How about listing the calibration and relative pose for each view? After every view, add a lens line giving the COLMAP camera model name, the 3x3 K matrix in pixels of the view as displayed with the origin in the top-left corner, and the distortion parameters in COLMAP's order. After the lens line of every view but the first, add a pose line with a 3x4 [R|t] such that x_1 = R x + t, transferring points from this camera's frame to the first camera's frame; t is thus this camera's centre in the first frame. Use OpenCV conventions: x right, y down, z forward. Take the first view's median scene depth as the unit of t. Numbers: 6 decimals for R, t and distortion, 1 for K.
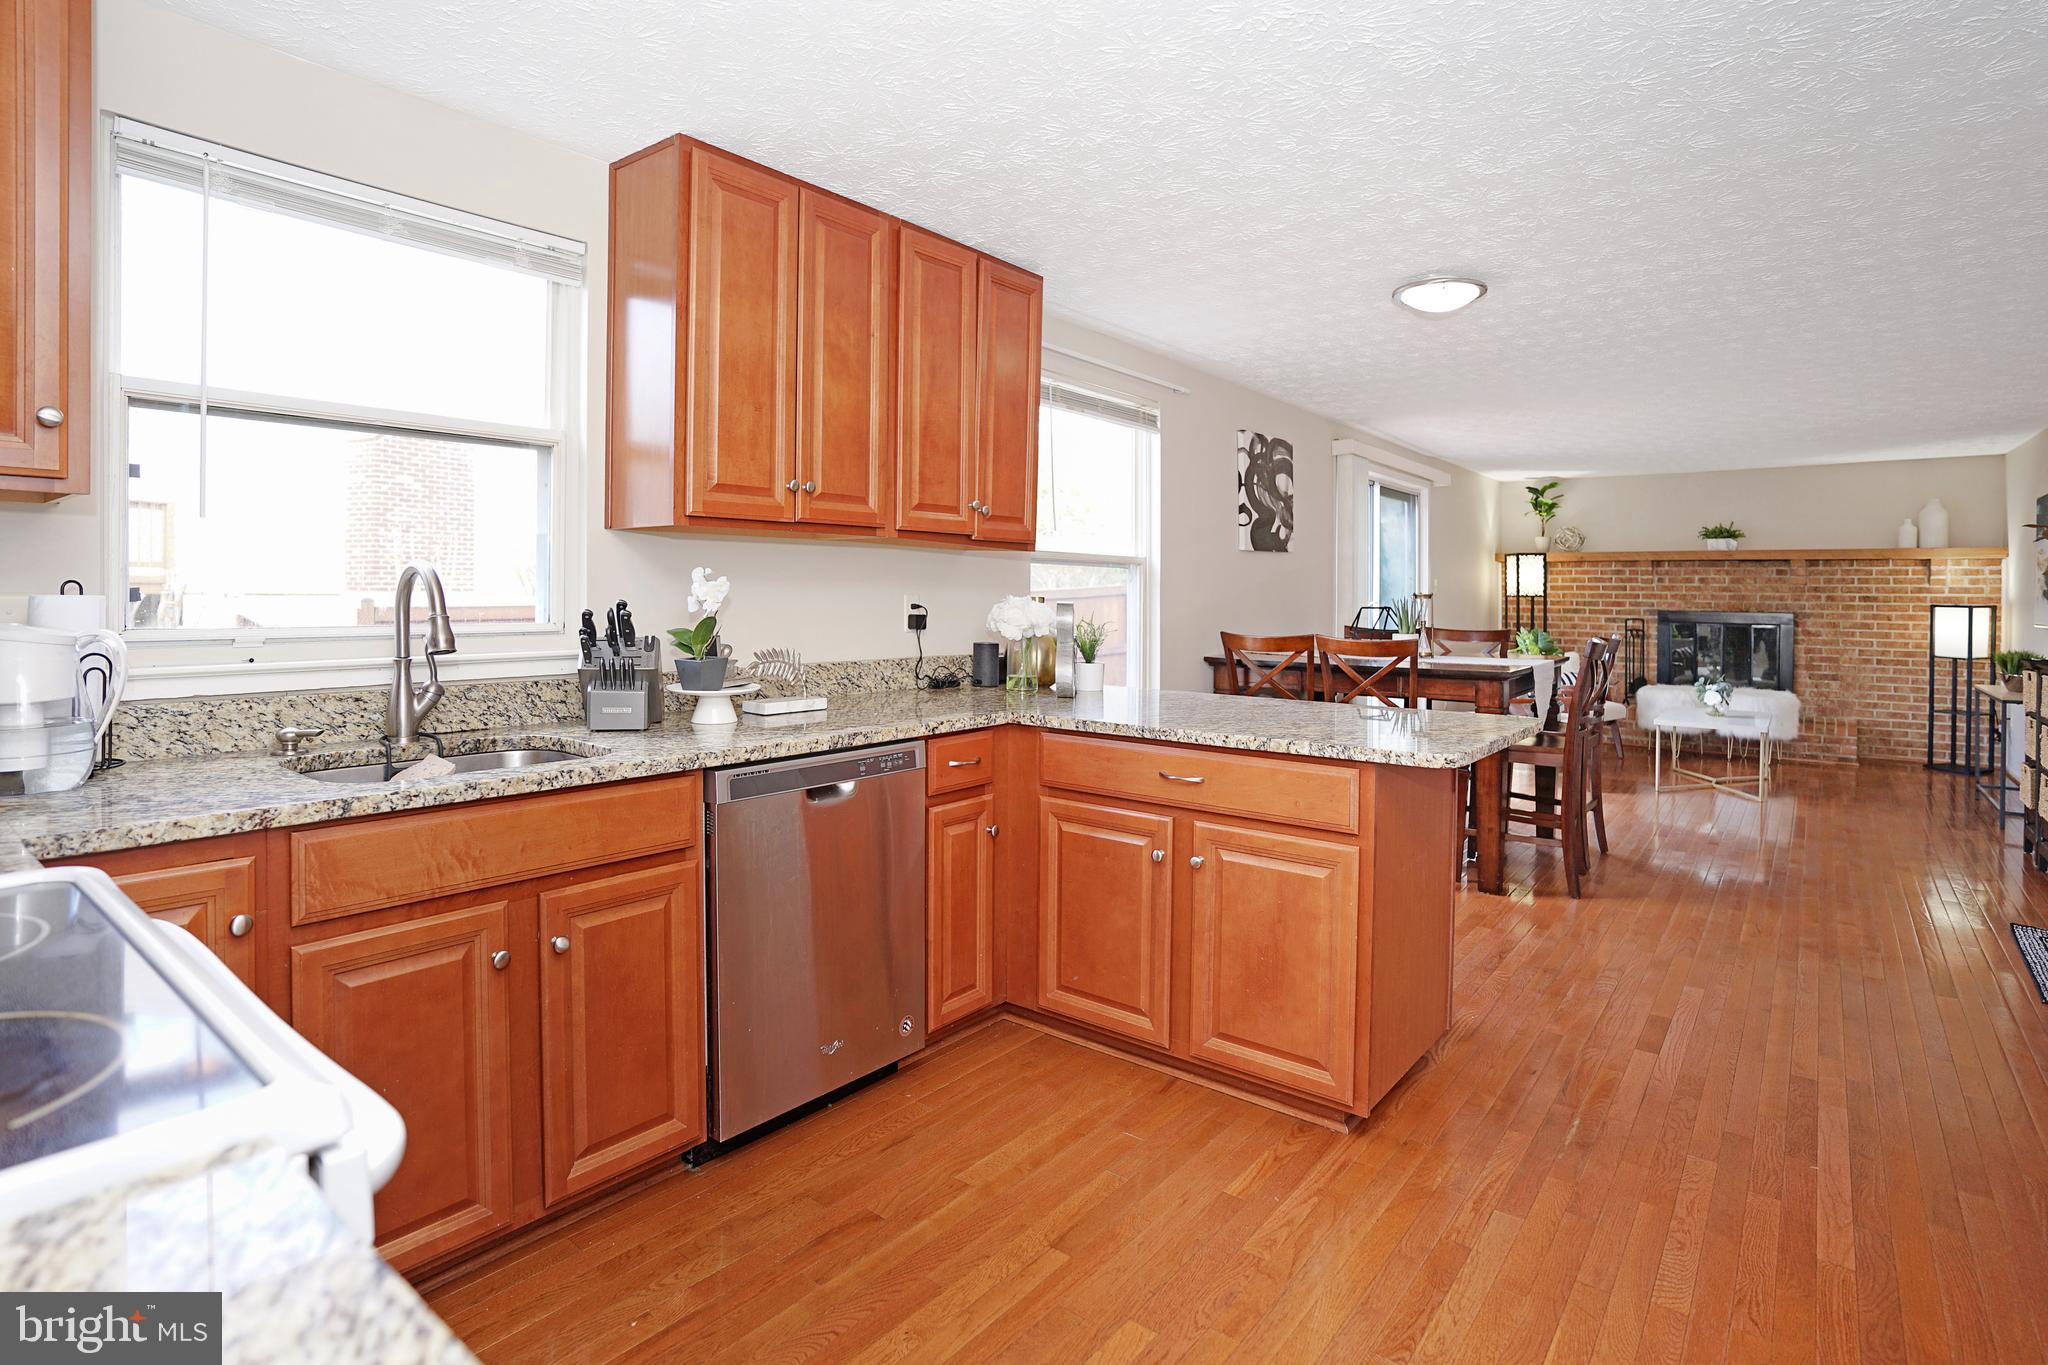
lens RADIAL K [[998.2, 0, 1023.1], [0, 998.2, 598.4], [0, 0, 1]] dist [-0.048916, 0.012543]
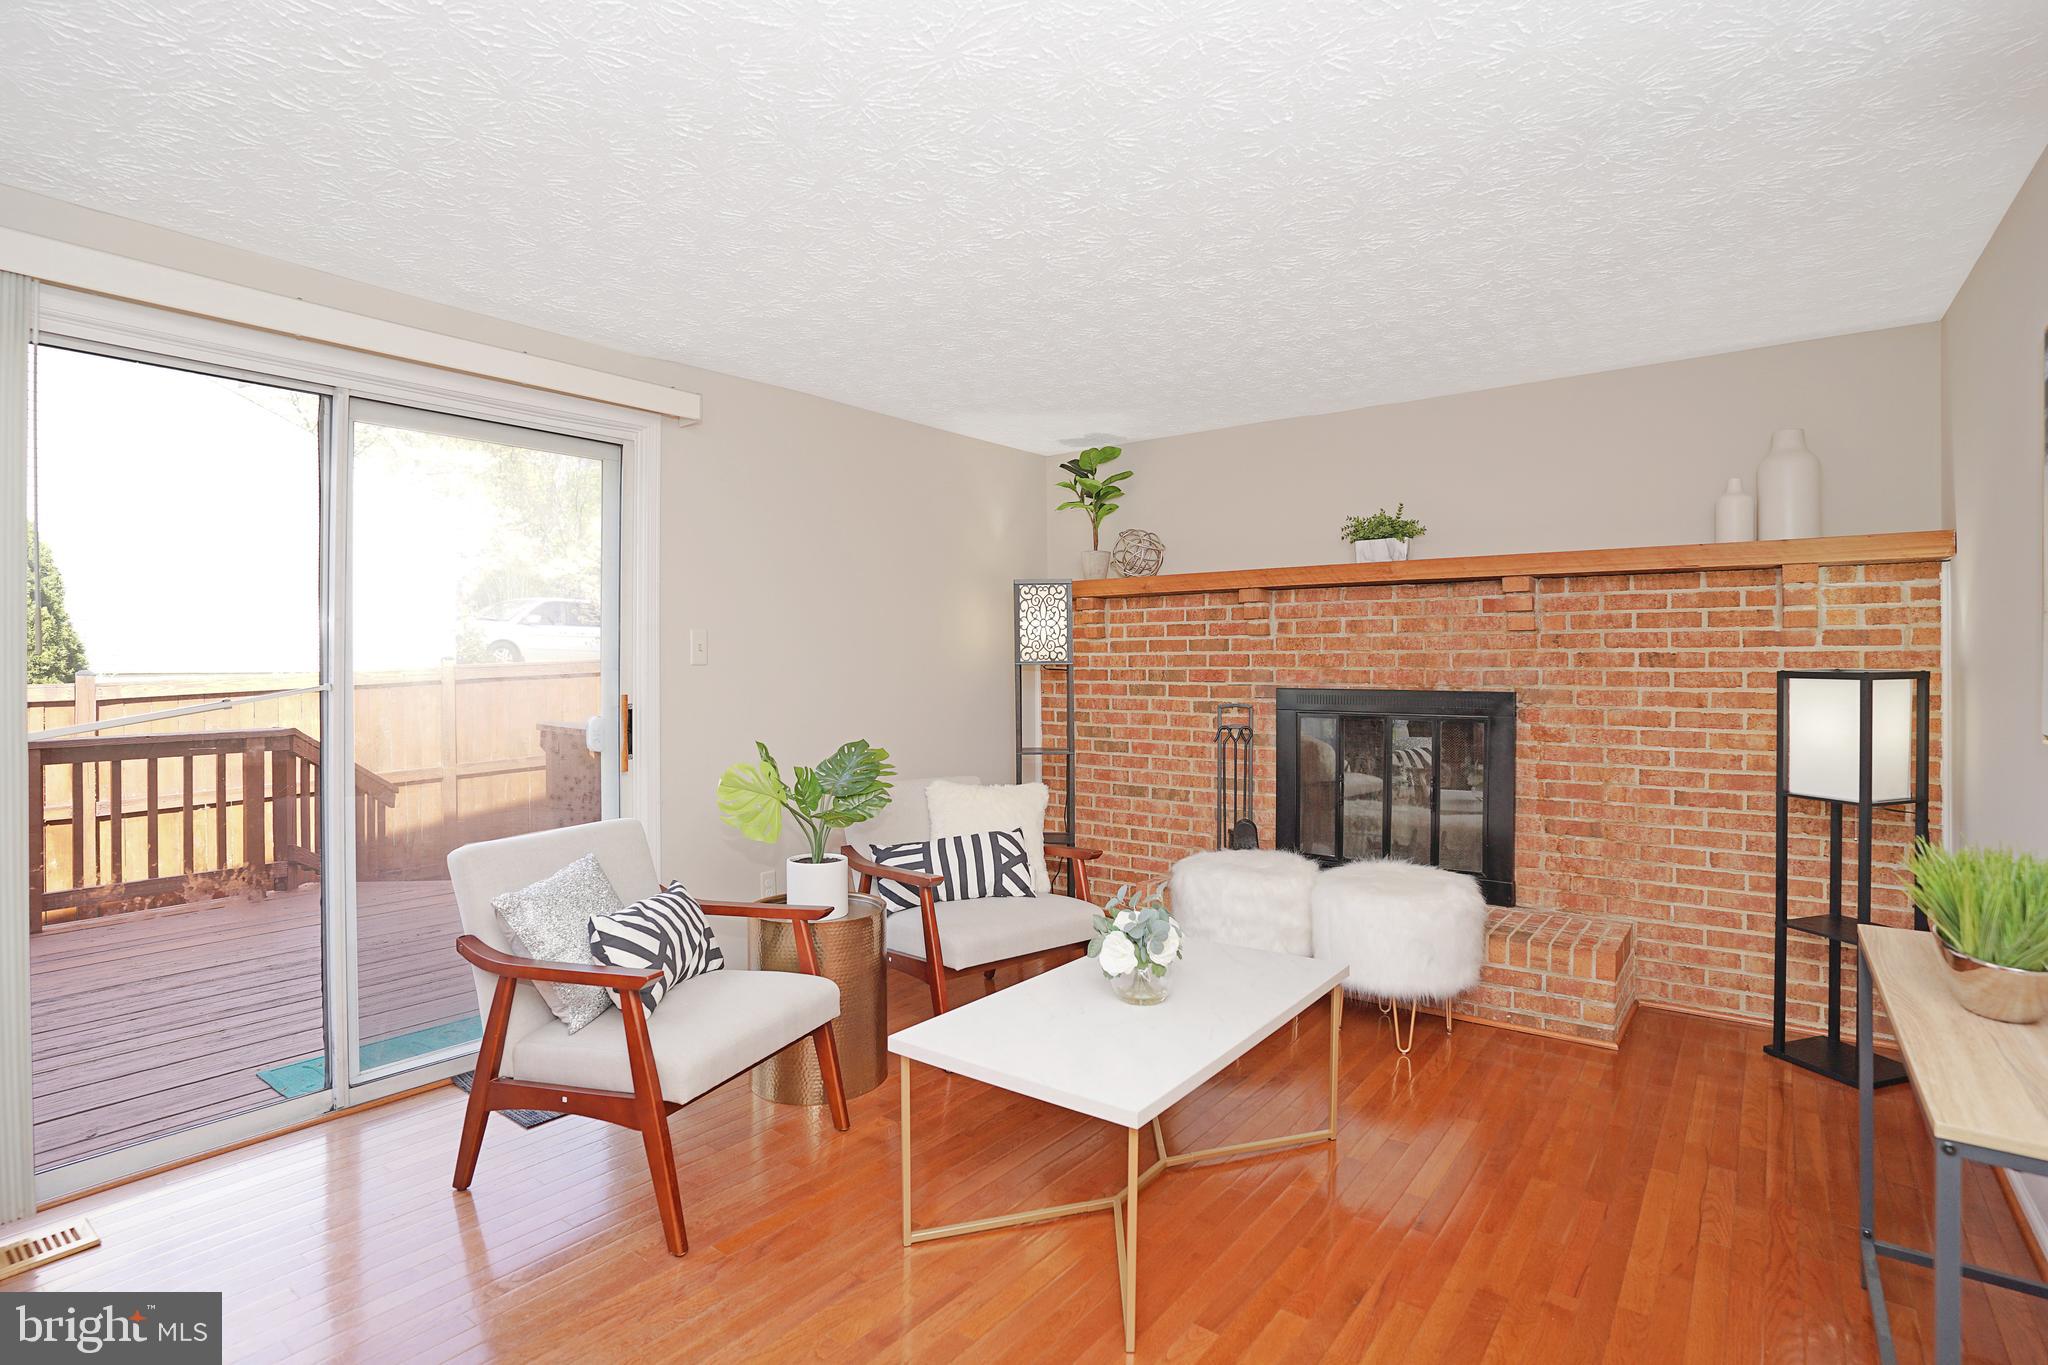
lens RADIAL K [[998.2, 0, 1037.1], [0, 998.2, 681.5], [0, 0, 1]] dist [-0.048916, 0.012543]
pose [[0.998543, -0.008729, 0.053245, 0.557471], [0.008464, 0.999951, 0.005202, 0.005982], [-0.053287, -0.004743, 0.998568, 0.556022]]
